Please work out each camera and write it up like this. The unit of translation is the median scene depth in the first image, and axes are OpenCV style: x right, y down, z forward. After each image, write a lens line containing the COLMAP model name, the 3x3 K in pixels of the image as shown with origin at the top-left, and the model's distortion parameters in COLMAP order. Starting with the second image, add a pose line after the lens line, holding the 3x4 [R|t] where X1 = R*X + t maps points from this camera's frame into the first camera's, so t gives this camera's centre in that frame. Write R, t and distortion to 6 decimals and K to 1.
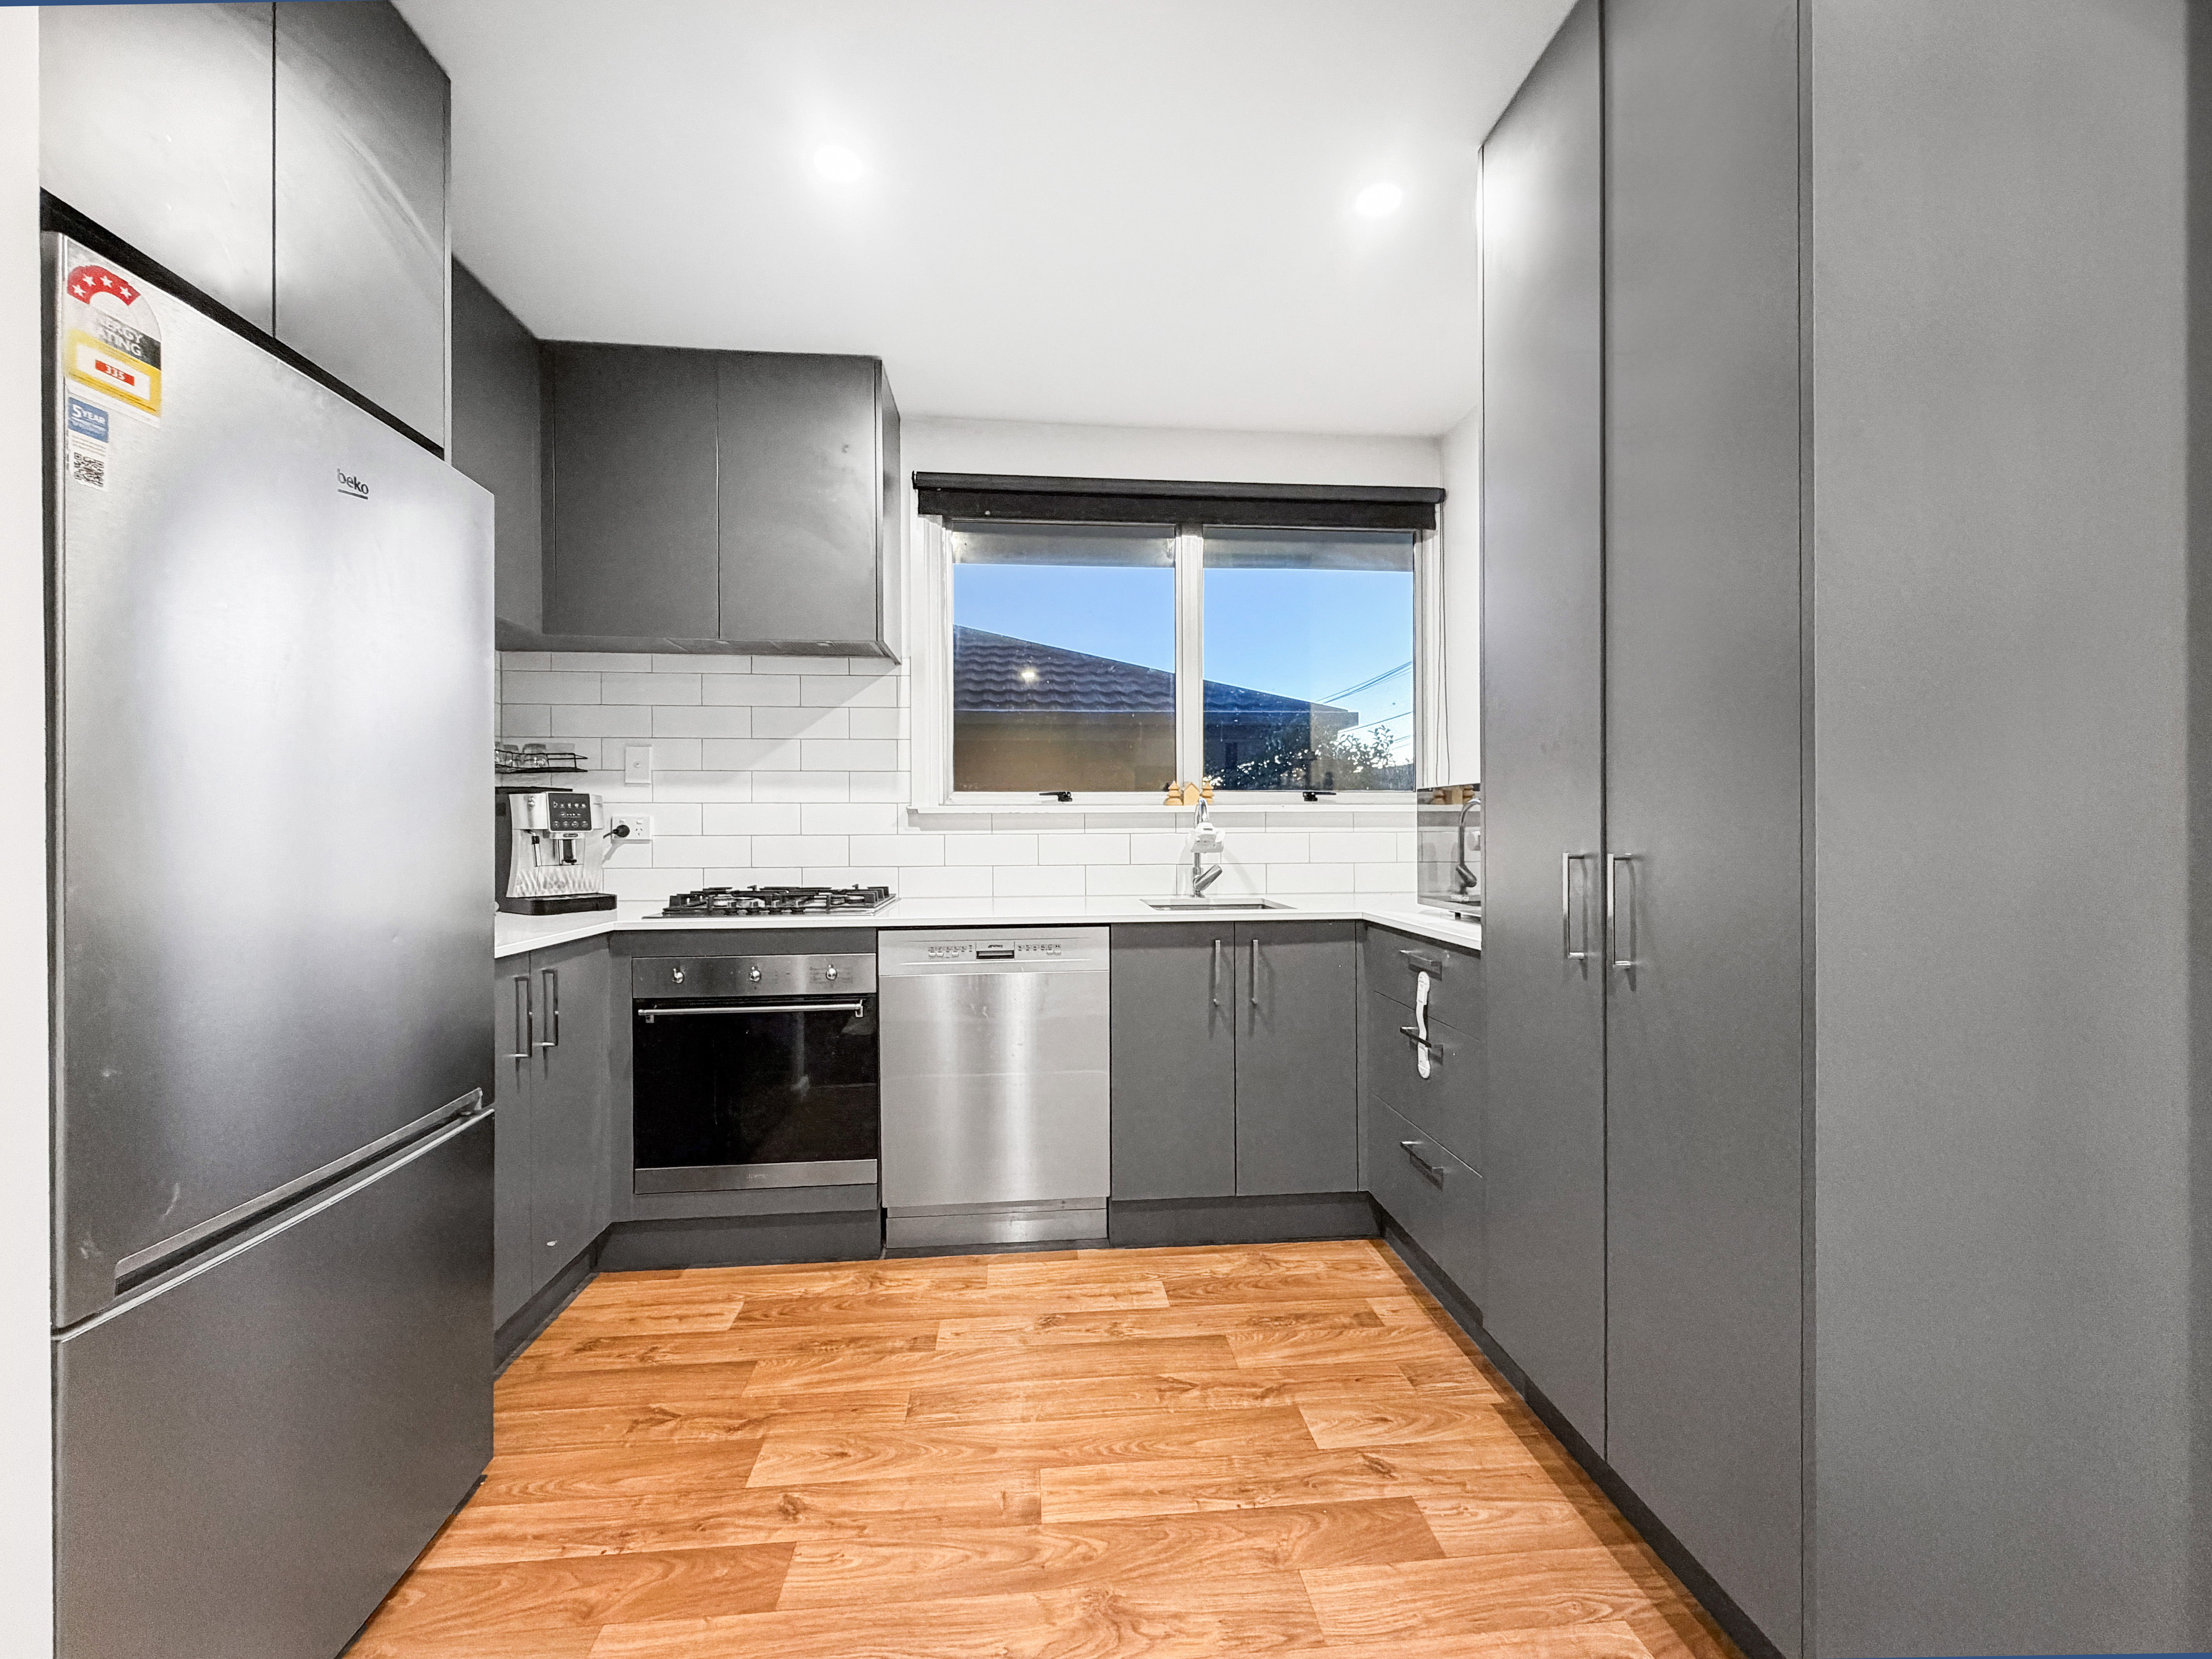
lens RADIAL K [[917.1, 0, 1095.6], [0, 917.1, 832.6], [0, 0, 1]] dist [-0.001314, -0.000121]
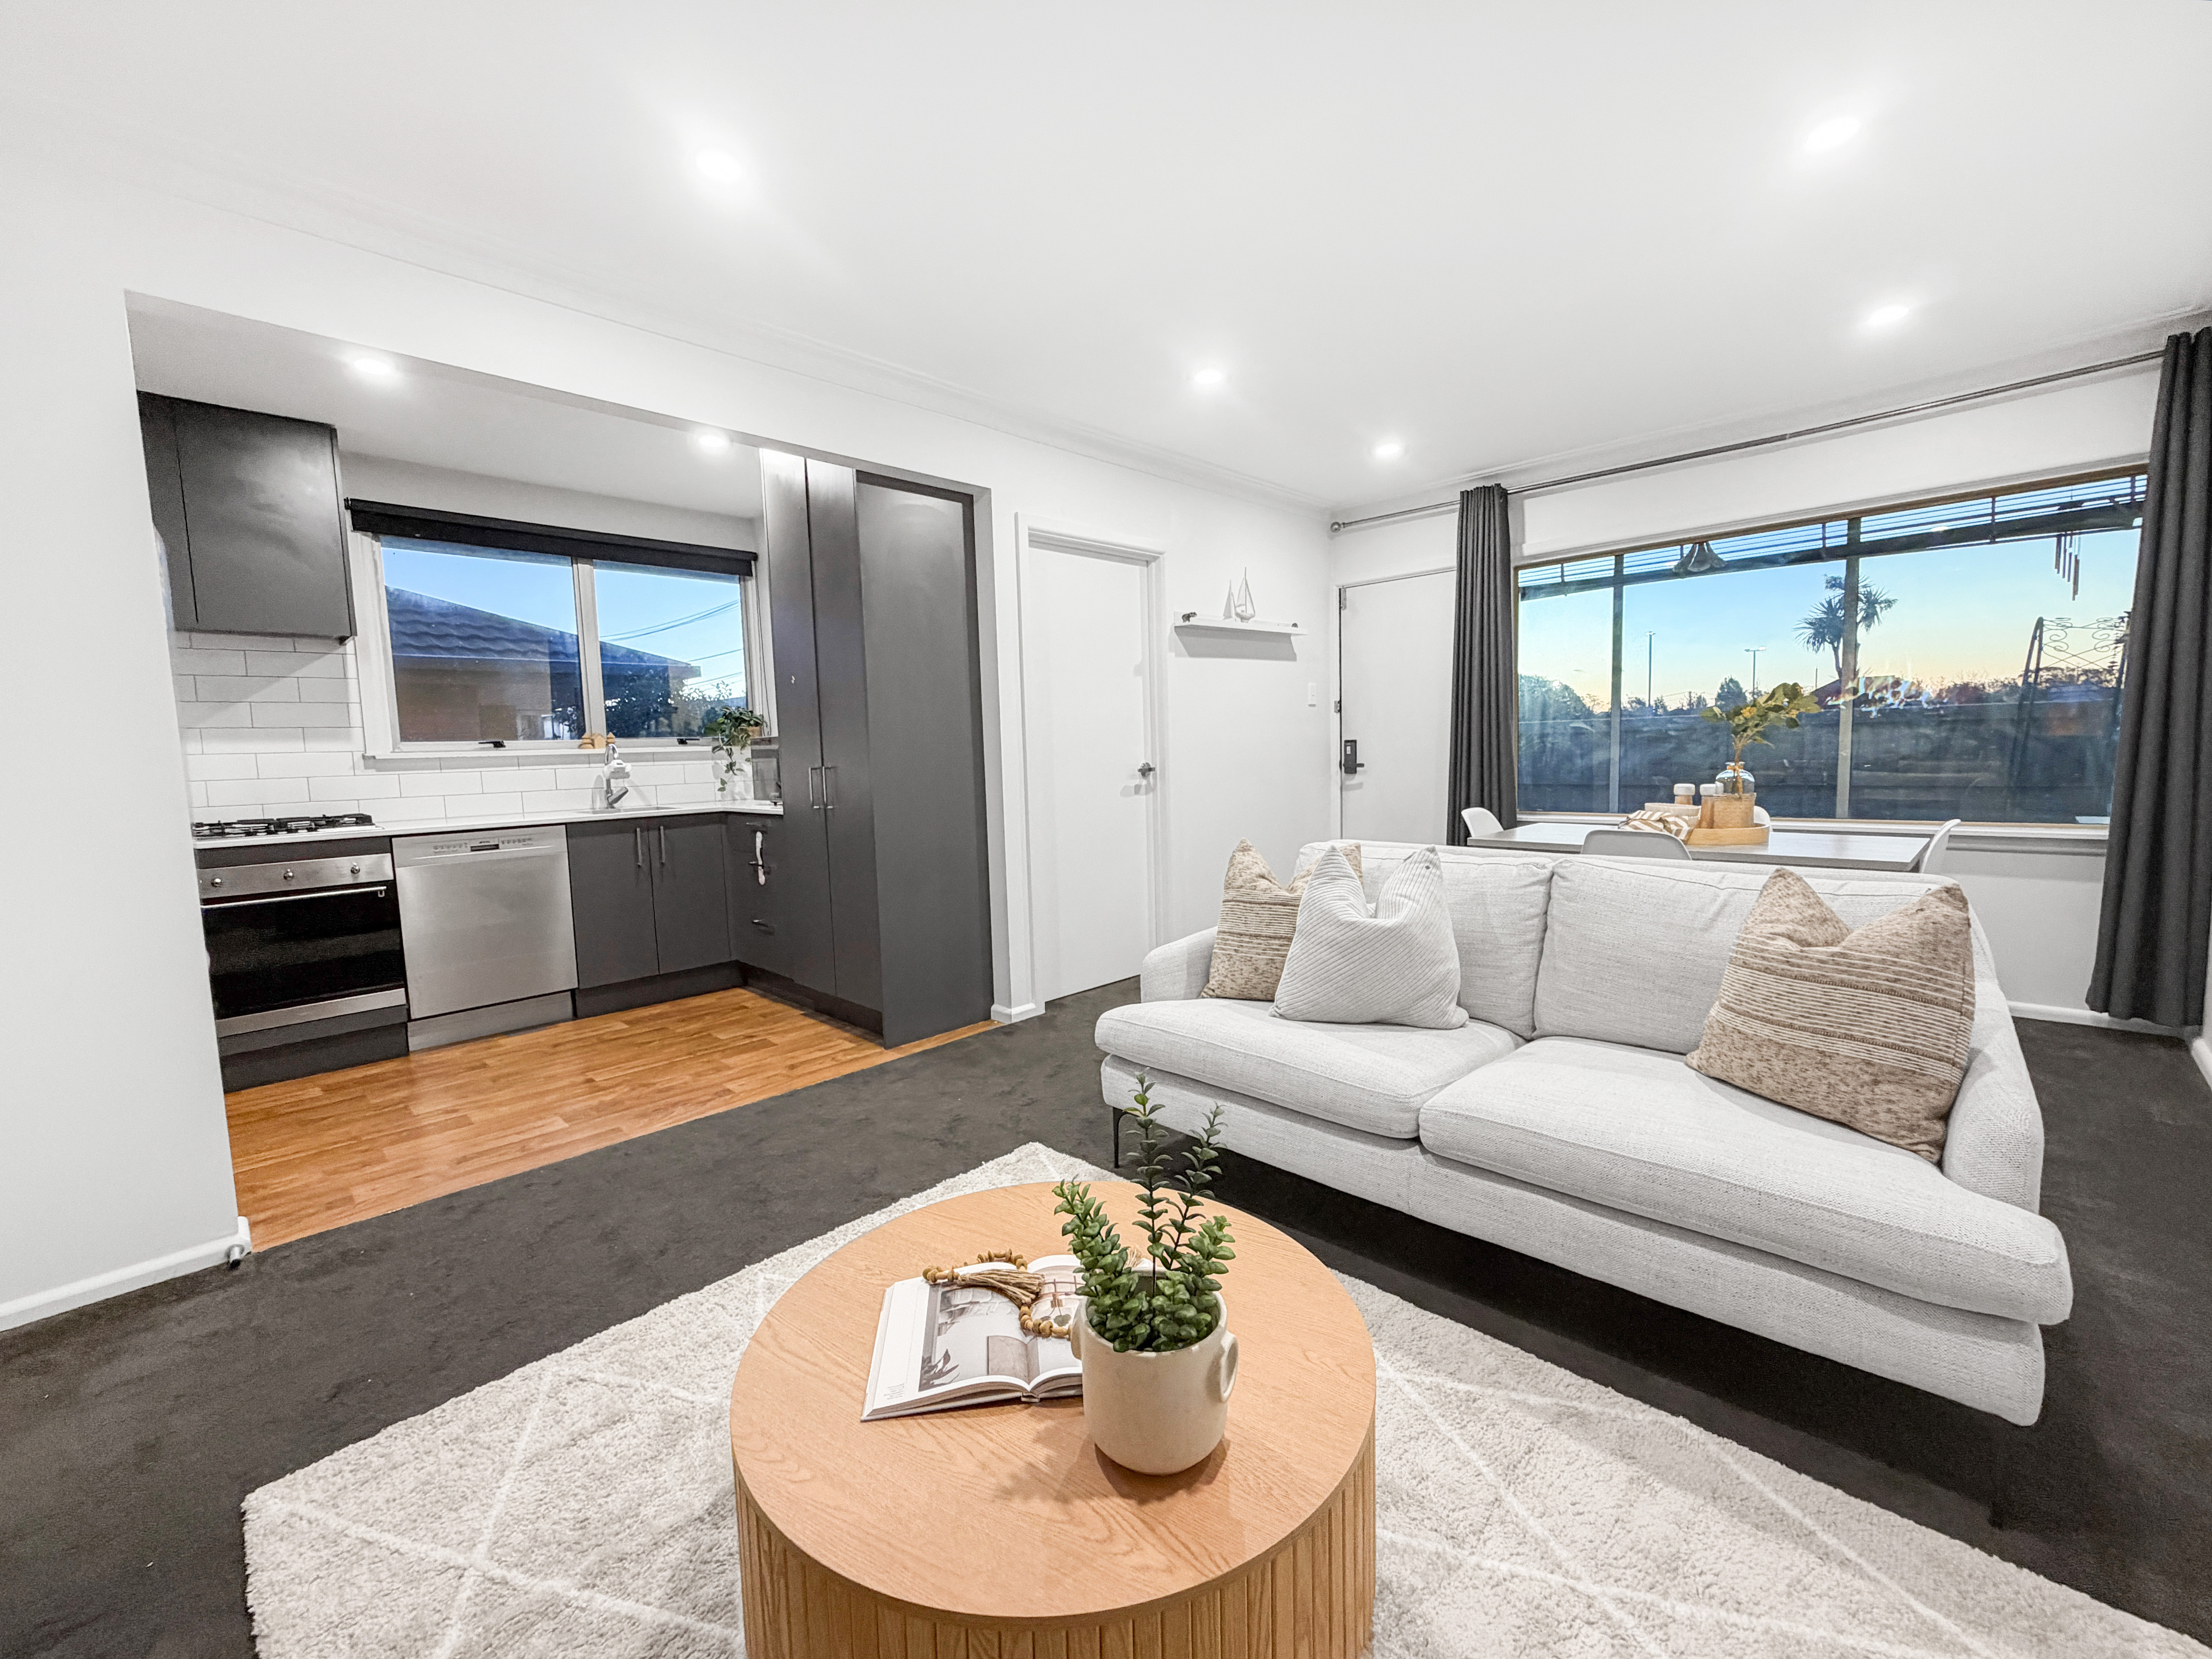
lens RADIAL K [[917.1, 0, 1108.3], [0, 917.1, 827.1], [0, 0, 1]] dist [-0.001314, -0.000121]
pose [[0.763420, -0.074106, 0.641637, -0.259807], [0.030329, 0.996413, 0.078996, 0.005471], [-0.645190, -0.040847, 0.762929, -0.772475]]
